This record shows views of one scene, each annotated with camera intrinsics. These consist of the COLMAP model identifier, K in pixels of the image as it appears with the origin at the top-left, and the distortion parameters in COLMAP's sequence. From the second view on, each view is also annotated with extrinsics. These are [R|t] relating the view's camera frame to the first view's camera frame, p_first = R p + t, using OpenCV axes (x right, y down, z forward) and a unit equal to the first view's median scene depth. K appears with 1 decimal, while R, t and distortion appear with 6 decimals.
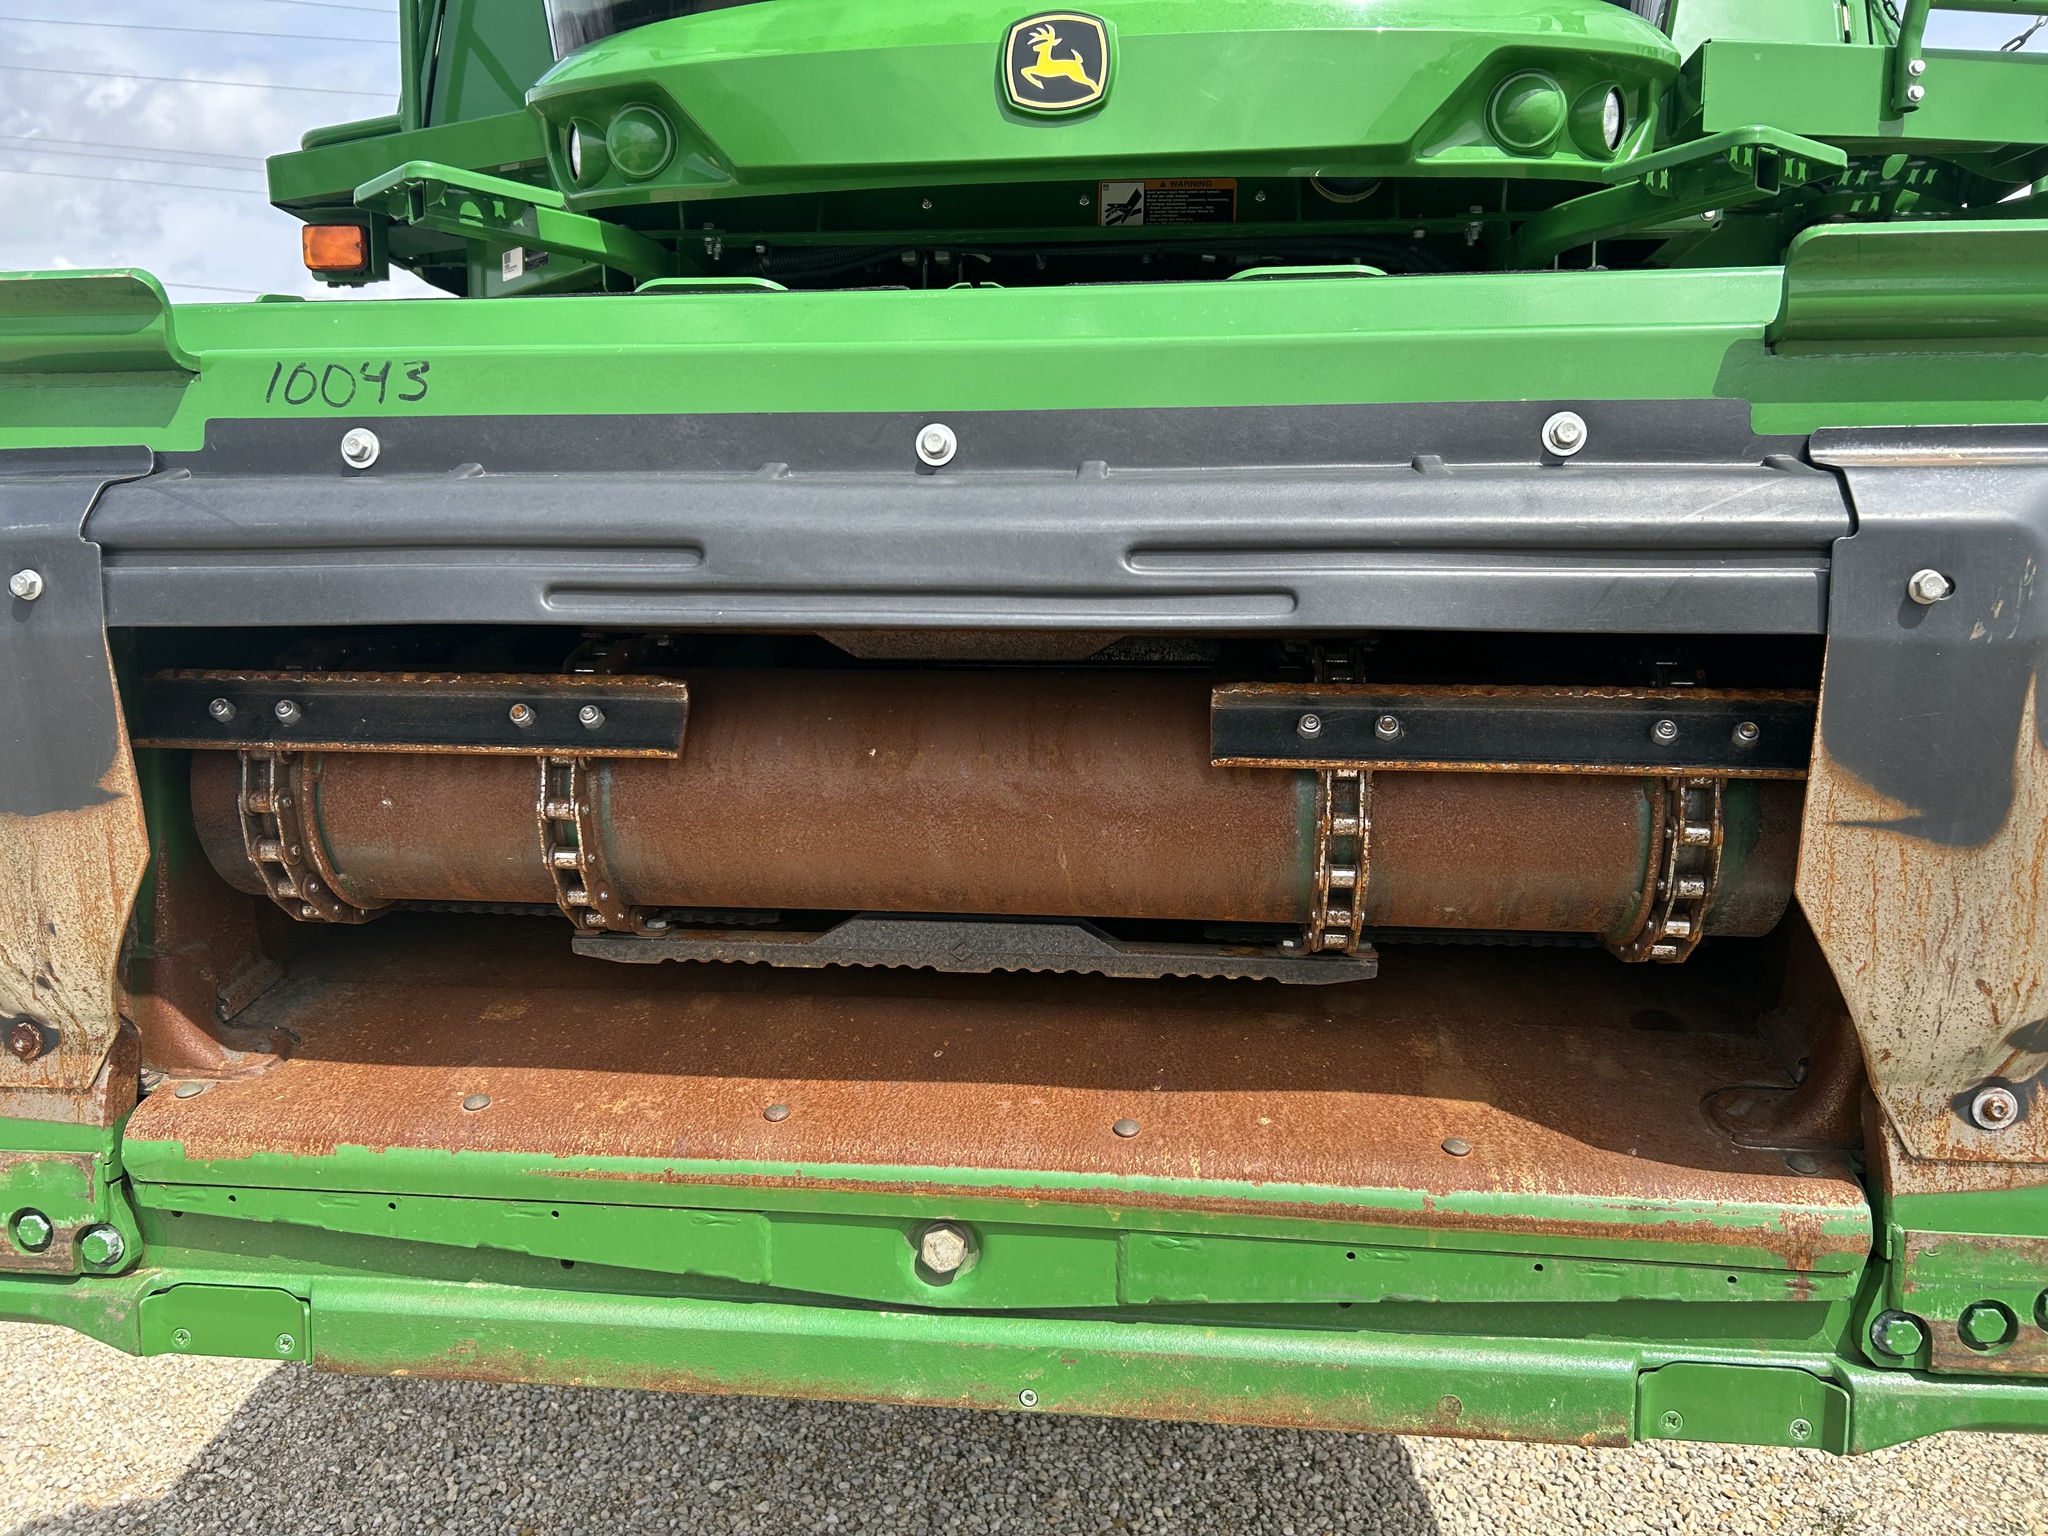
lens RADIAL K [[1523.0, 0, 1027.1], [0, 1523.0, 758.5], [0, 0, 1]] dist [0.074598, -0.077625]
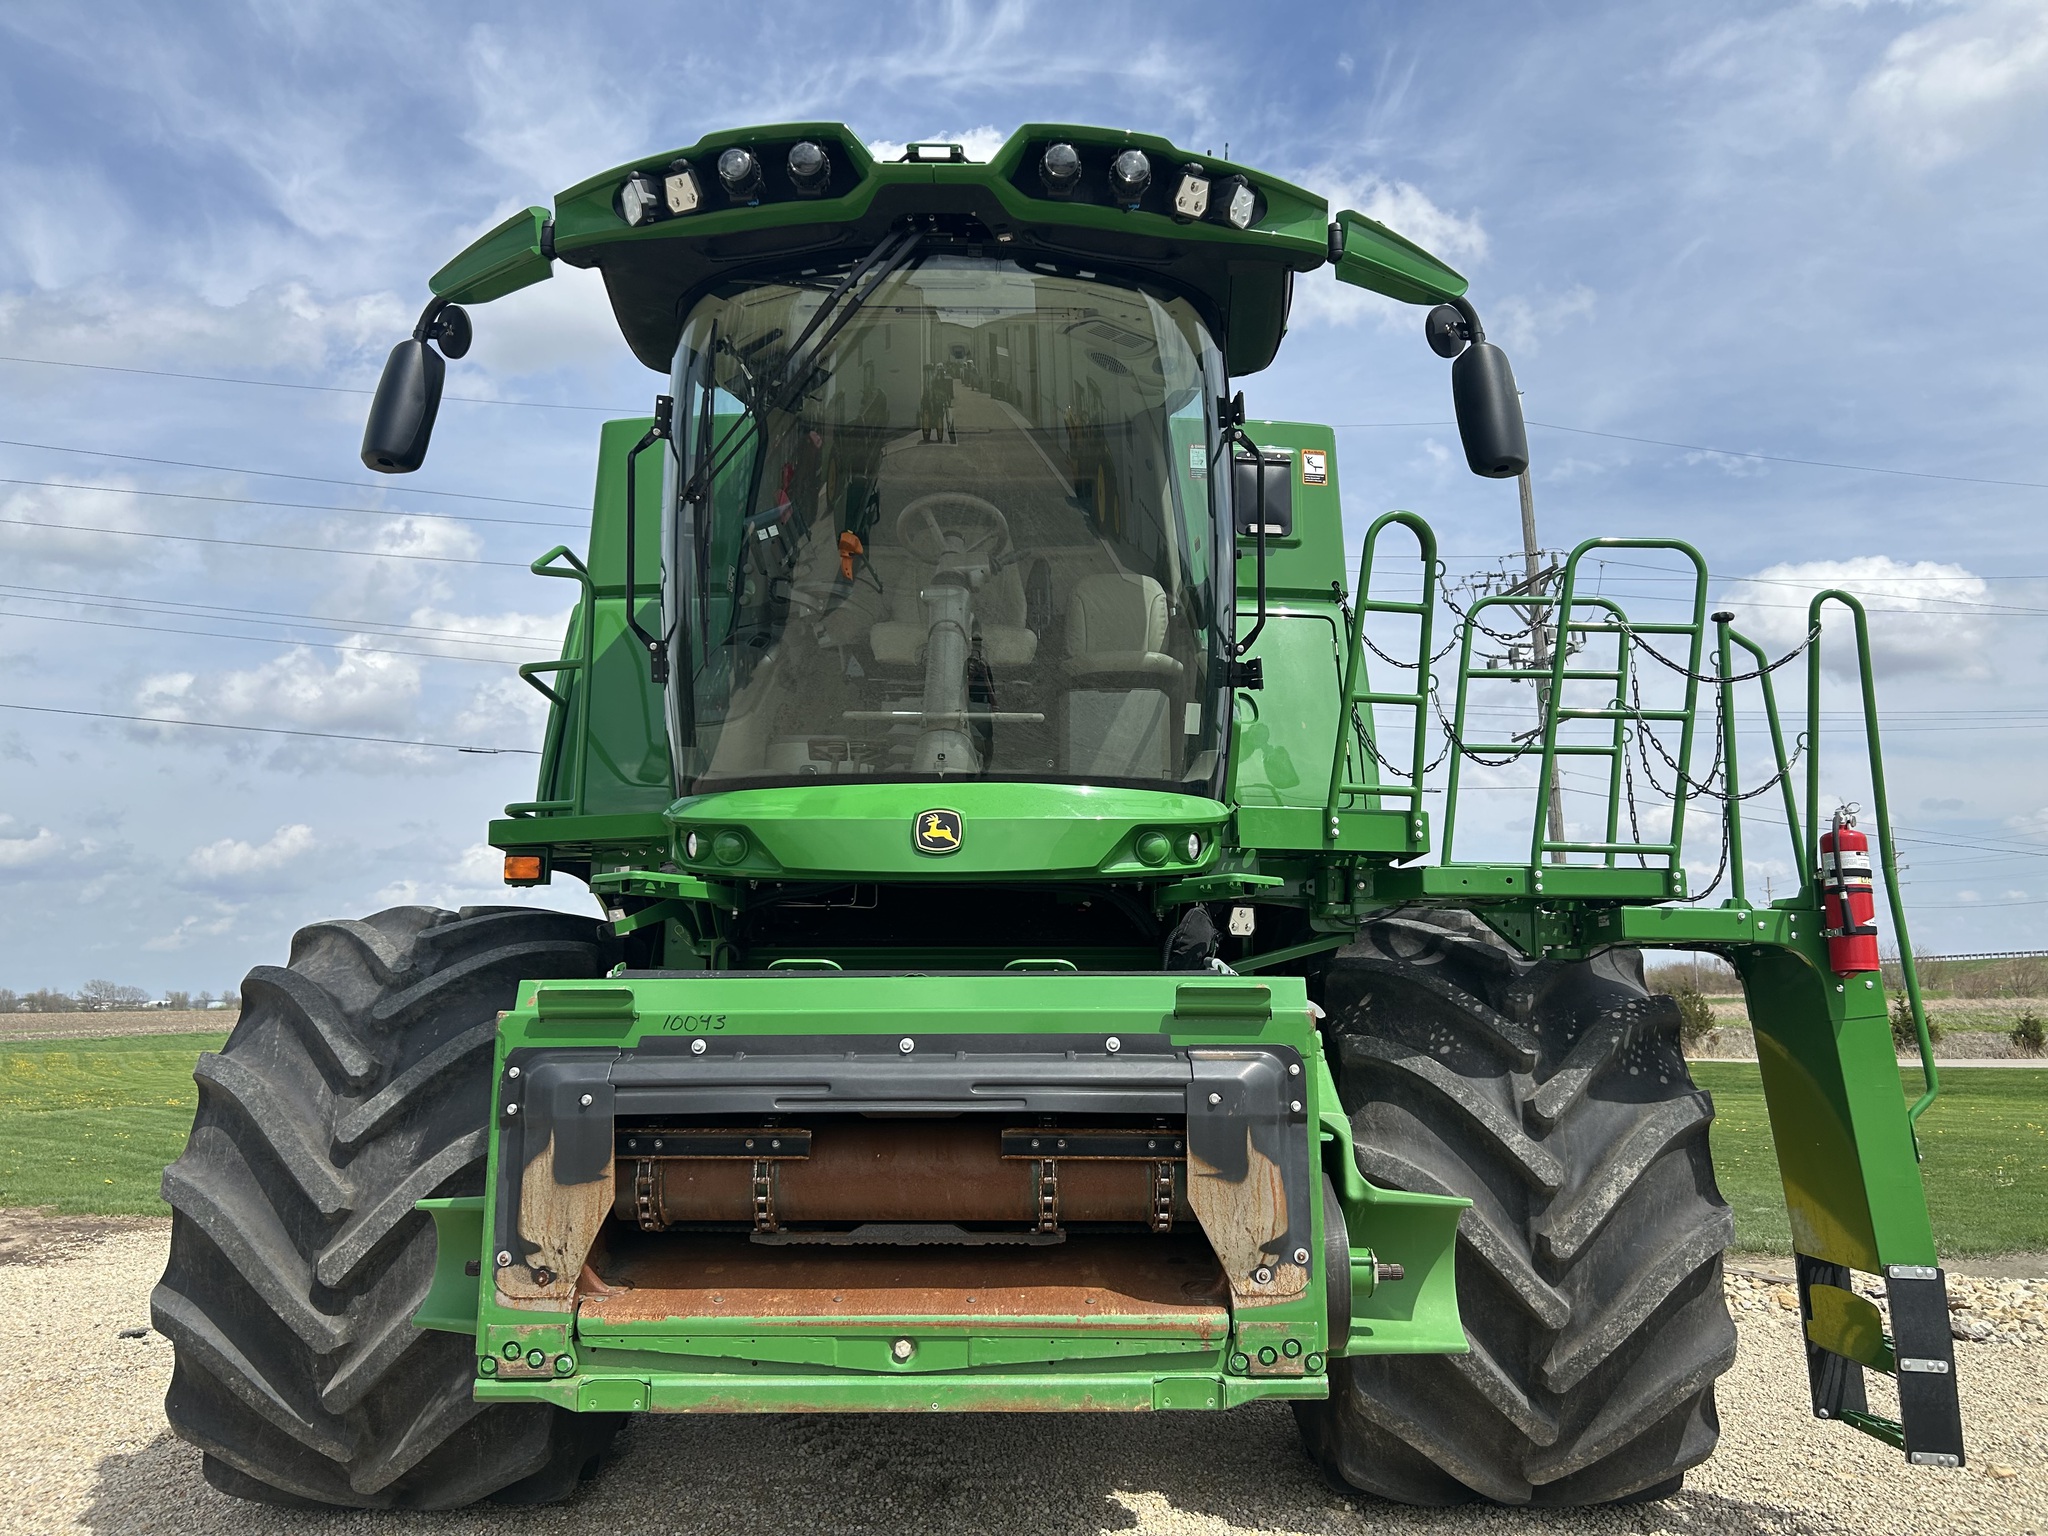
lens RADIAL K [[1518.5, 0, 1029.8], [0, 1518.5, 754.8], [0, 0, 1]] dist [0.055452, -0.072035]
pose [[0.994858, 0.012873, 0.100460, -0.117315], [0.013259, 0.966800, -0.255191, 0.001995], [-0.100410, 0.255210, 0.961658, -1.870730]]
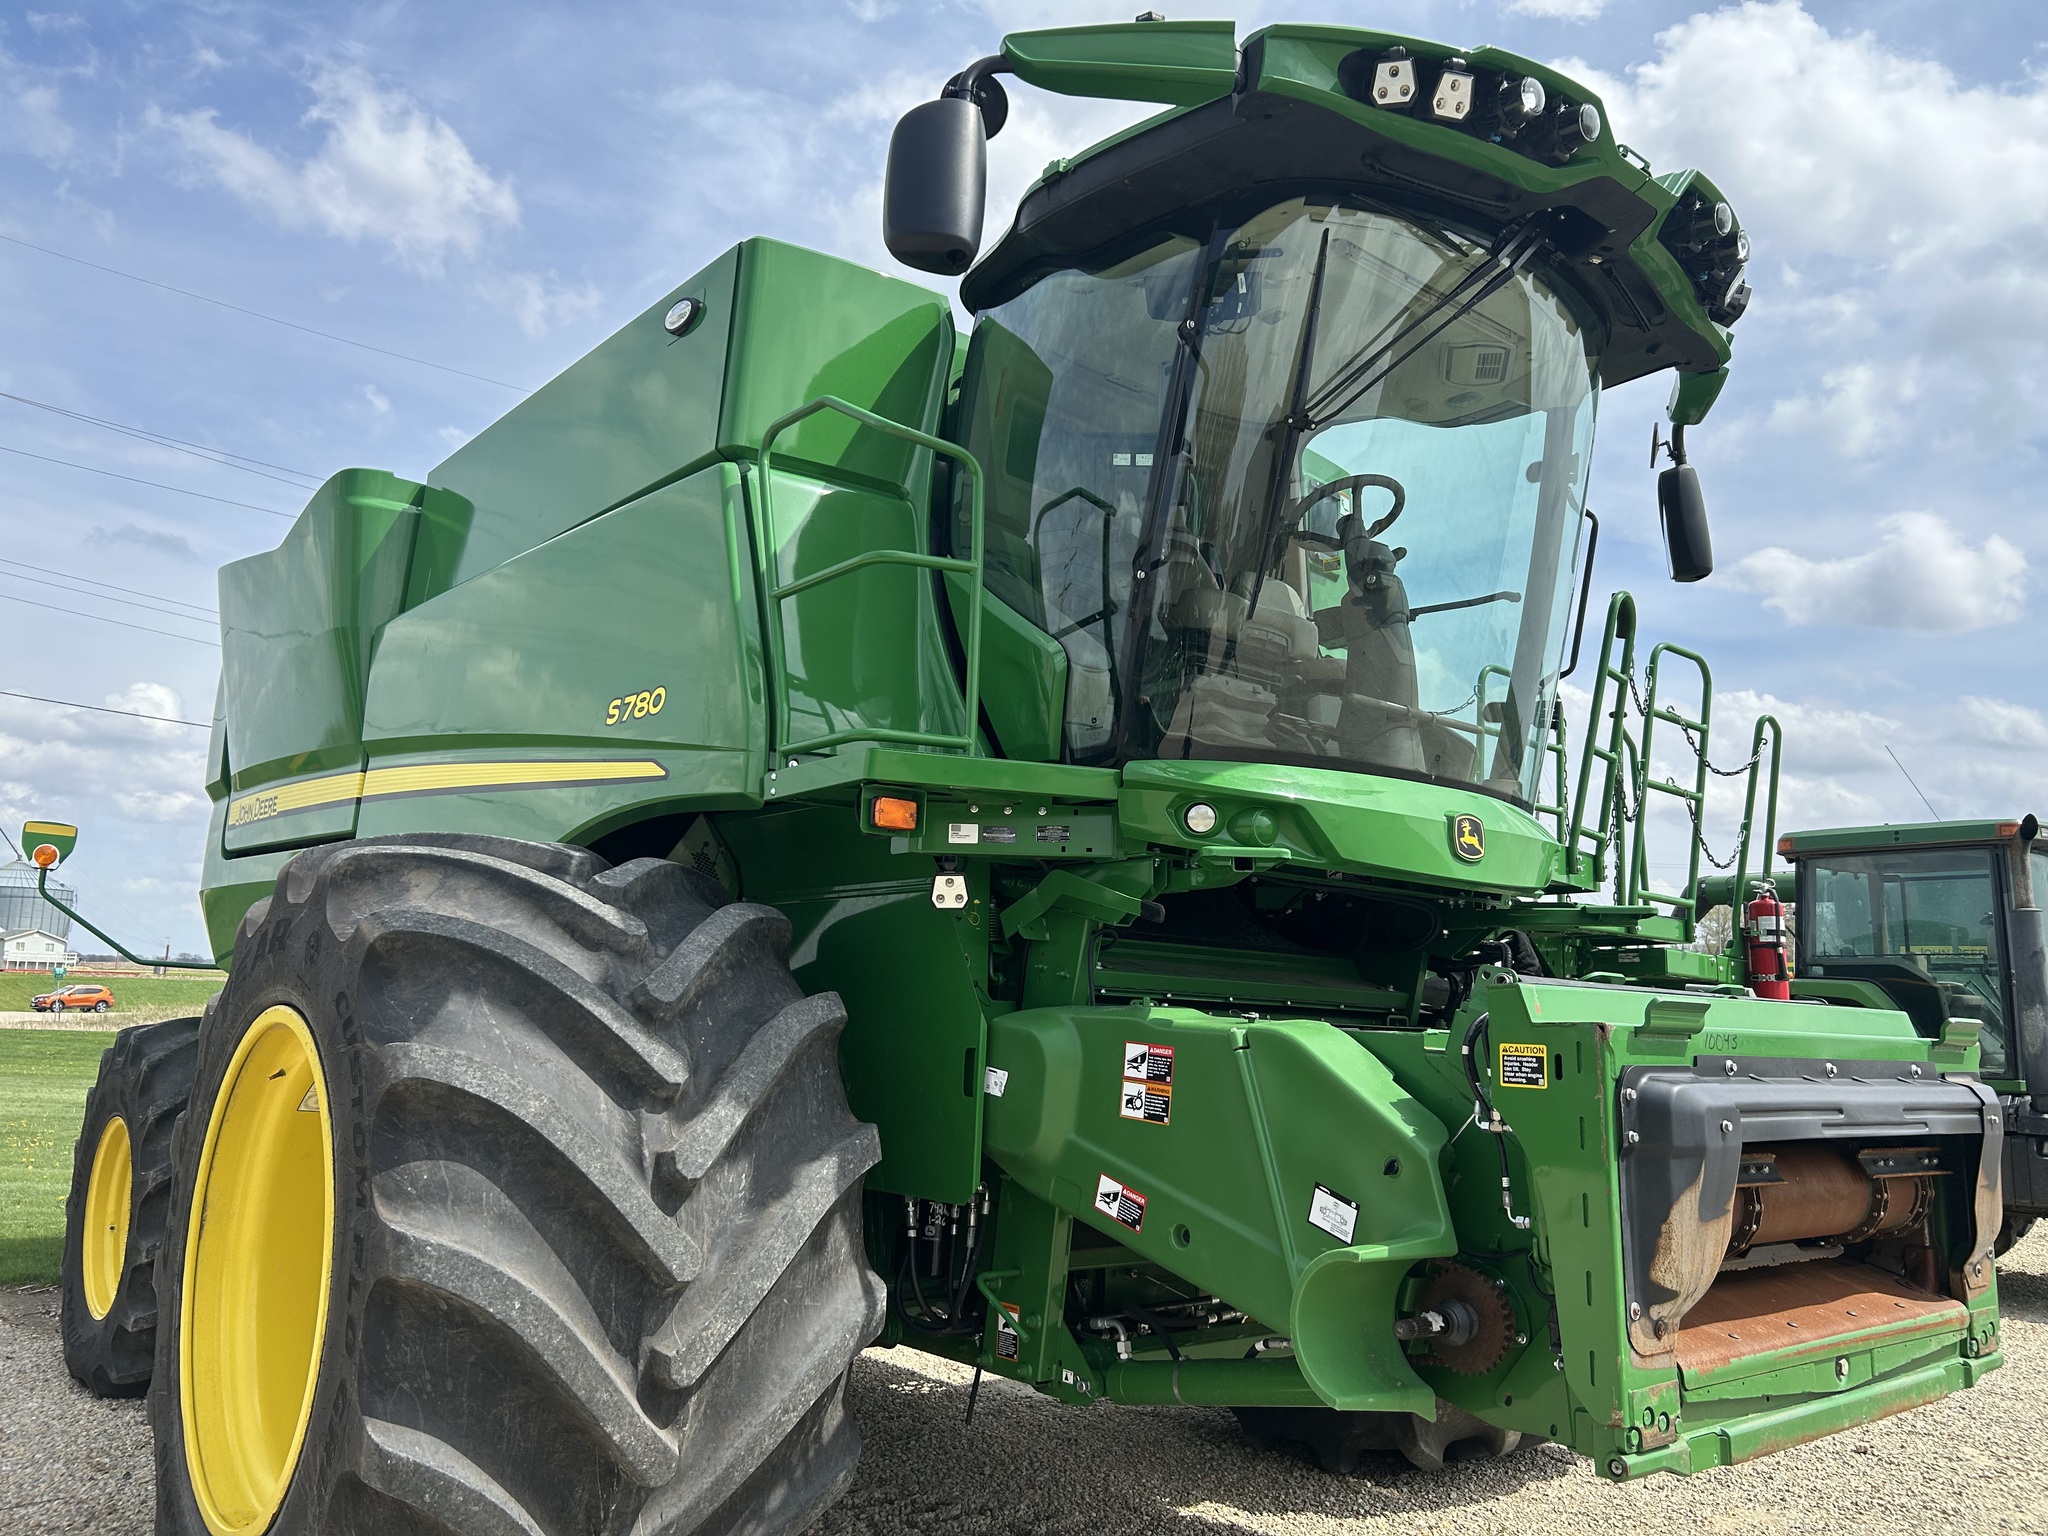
lens RADIAL K [[1567.5, 0, 941.5], [0, 1567.5, 761.1], [0, 0, 1]] dist [0.004633, 0.001126]
pose [[0.708582, 0.135888, 0.692420, -3.290596], [0.031845, 0.974124, -0.223761, -0.154953], [-0.704909, 0.180603, 0.685919, 0.023023]]
